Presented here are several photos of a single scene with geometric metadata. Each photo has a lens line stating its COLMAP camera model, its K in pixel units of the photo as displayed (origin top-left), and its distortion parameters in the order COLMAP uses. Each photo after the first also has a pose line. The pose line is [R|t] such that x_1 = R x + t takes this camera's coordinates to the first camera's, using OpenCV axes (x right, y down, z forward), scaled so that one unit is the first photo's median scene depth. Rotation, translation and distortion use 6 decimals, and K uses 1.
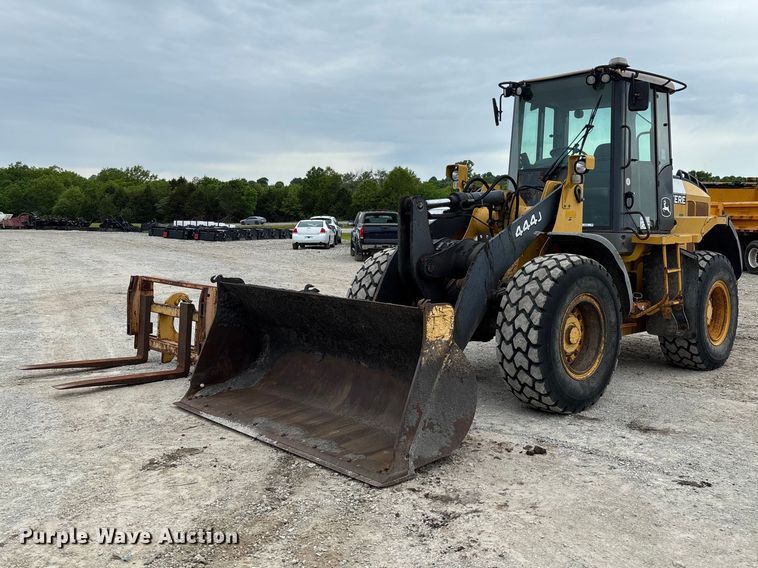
lens RADIAL K [[737.5, 0, 342.8], [0, 737.5, 282.3], [0, 0, 1]] dist [0.046011, 0.000255]
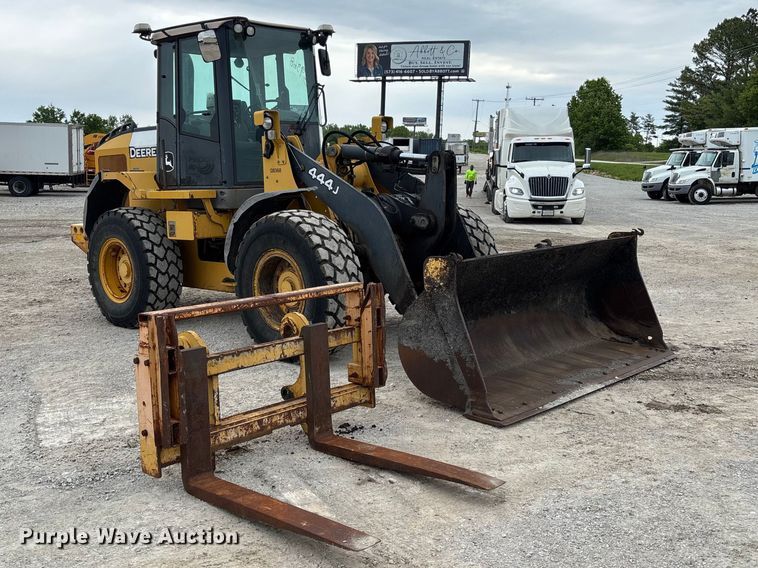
lens RADIAL K [[804.8, 0, 418.3], [0, 804.8, 306.7], [0, 0, 1]] dist [0.020265, 0.016721]
pose [[-0.088188, -0.184074, 0.978948, -0.993181], [0.102742, 0.975855, 0.192748, -0.121325], [-0.990791, 0.117577, -0.067147, 1.109506]]
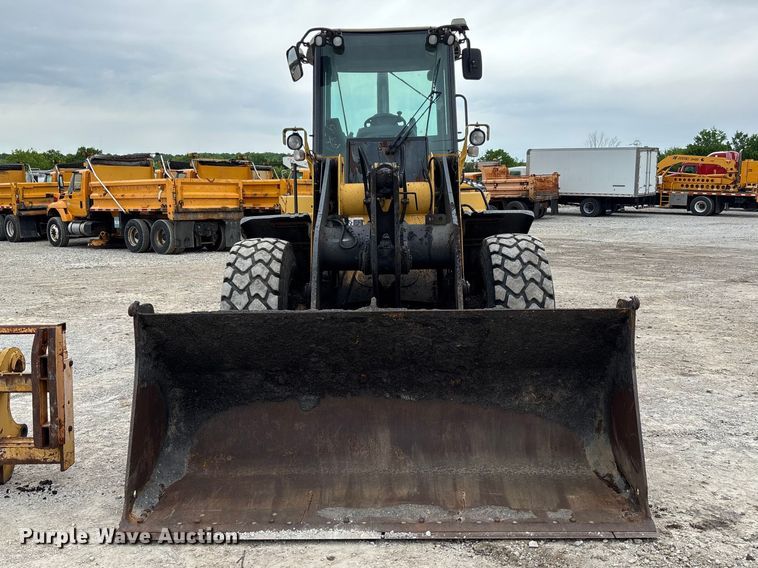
lens RADIAL K [[804.8, 0, 418.3], [0, 804.8, 306.7], [0, 0, 1]] dist [0.020265, 0.016721]
pose [[0.679429, -0.121329, 0.723641, -0.488290], [0.087375, 0.992595, 0.084386, -0.041568], [-0.728520, 0.005894, 0.684999, 0.406248]]
